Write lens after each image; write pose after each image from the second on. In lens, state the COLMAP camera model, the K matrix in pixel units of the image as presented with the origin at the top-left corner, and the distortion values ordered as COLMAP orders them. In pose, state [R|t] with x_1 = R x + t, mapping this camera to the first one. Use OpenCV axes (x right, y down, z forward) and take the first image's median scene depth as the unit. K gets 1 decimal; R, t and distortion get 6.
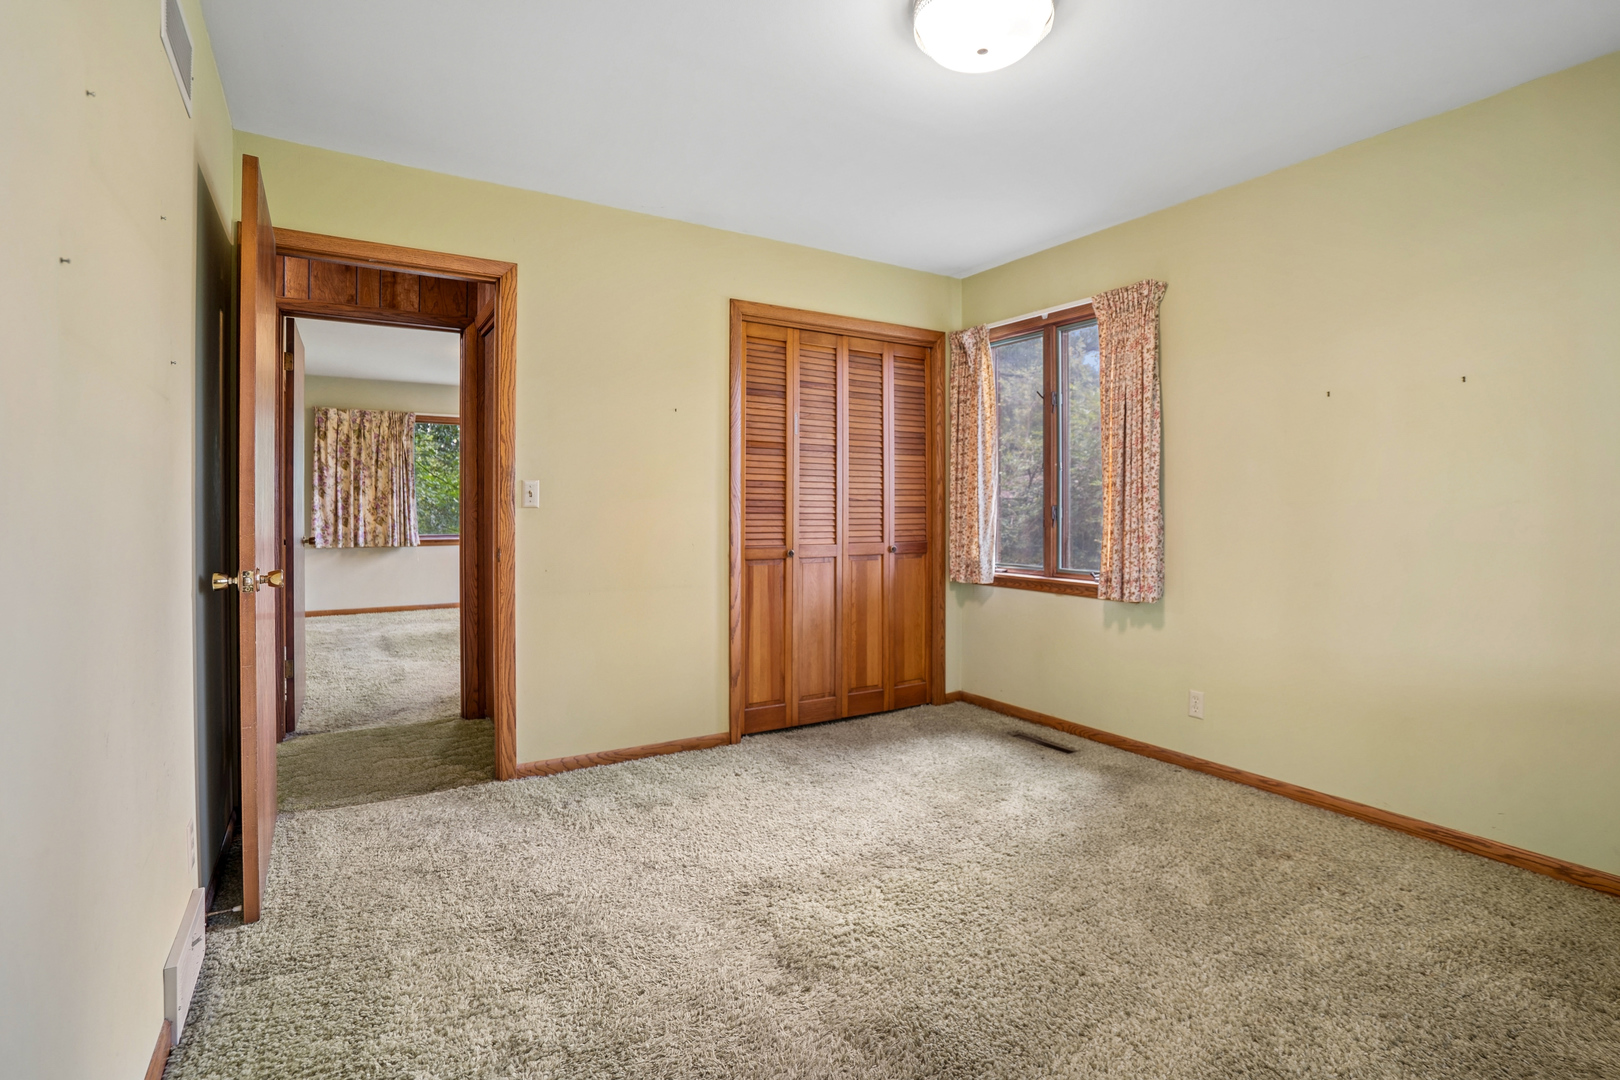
lens RADIAL K [[757.4, 0, 809.3], [0, 757.4, 522.5], [0, 0, 1]] dist [-0.012917, 0.002594]
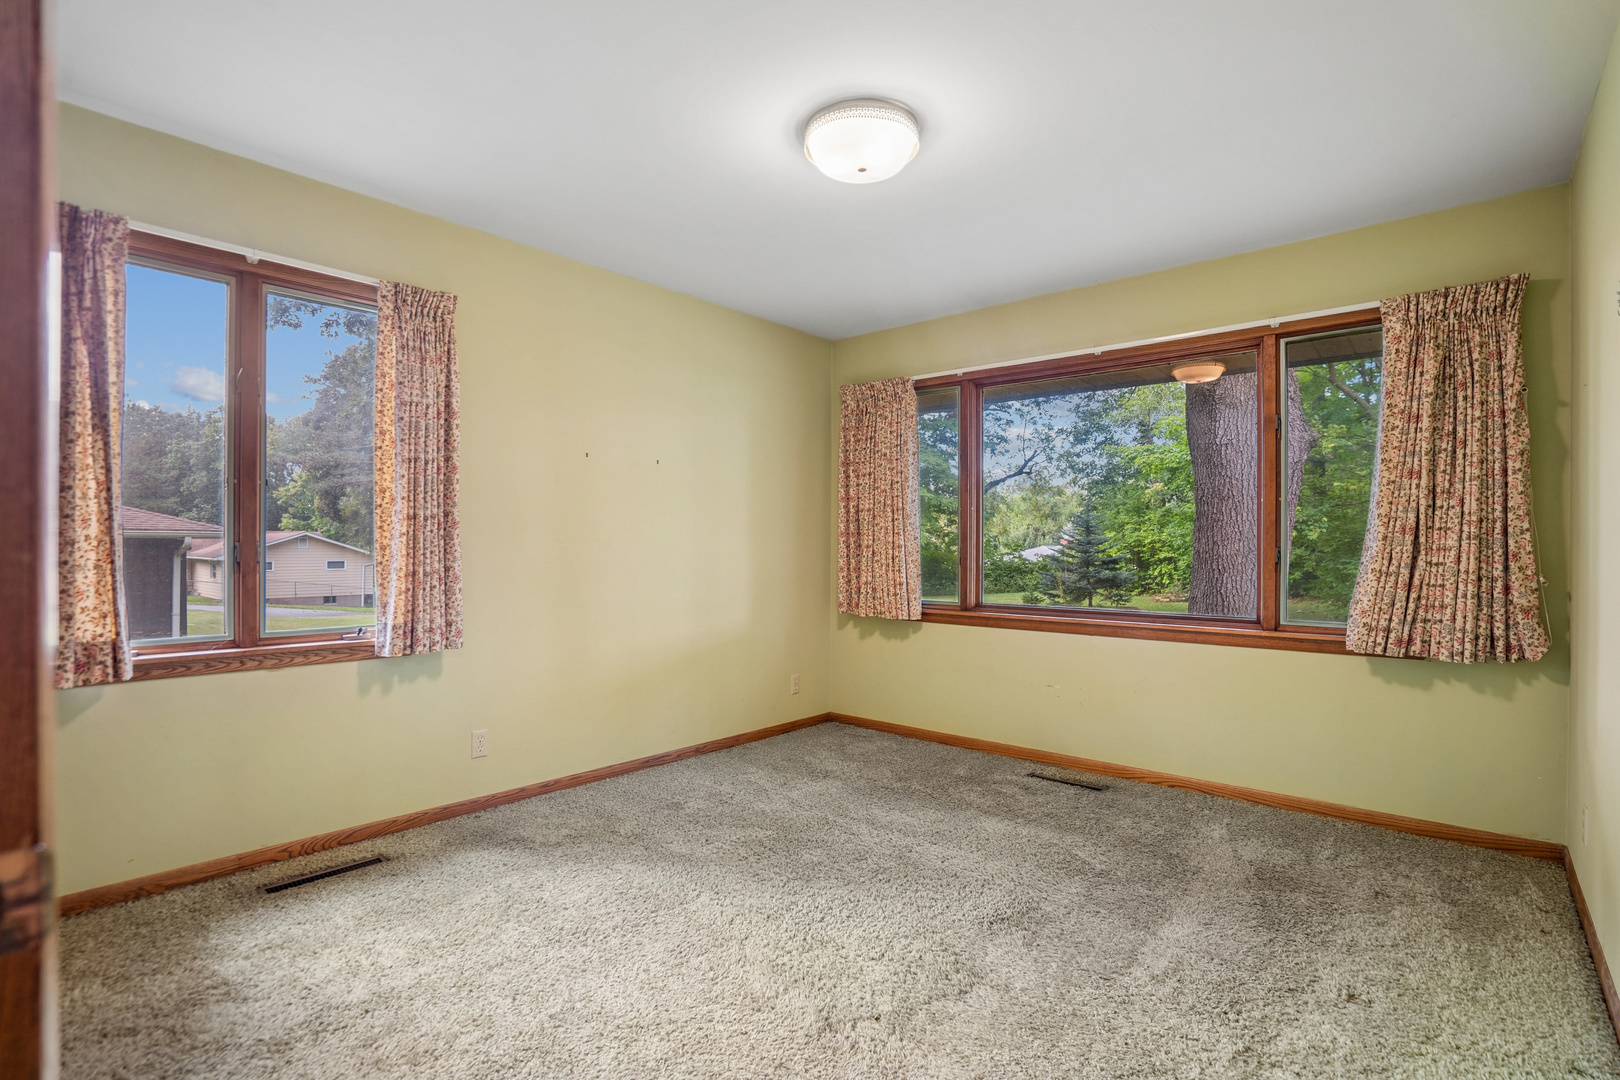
lens RADIAL K [[757.4, 0, 803.8], [0, 757.4, 540.2], [0, 0, 1]] dist [-0.012917, 0.002594]
pose [[-0.266501, 0.004593, 0.963824, -0.574268], [0.003680, 0.999986, -0.003748, -0.022905], [-0.963828, 0.002548, -0.266514, 0.868319]]
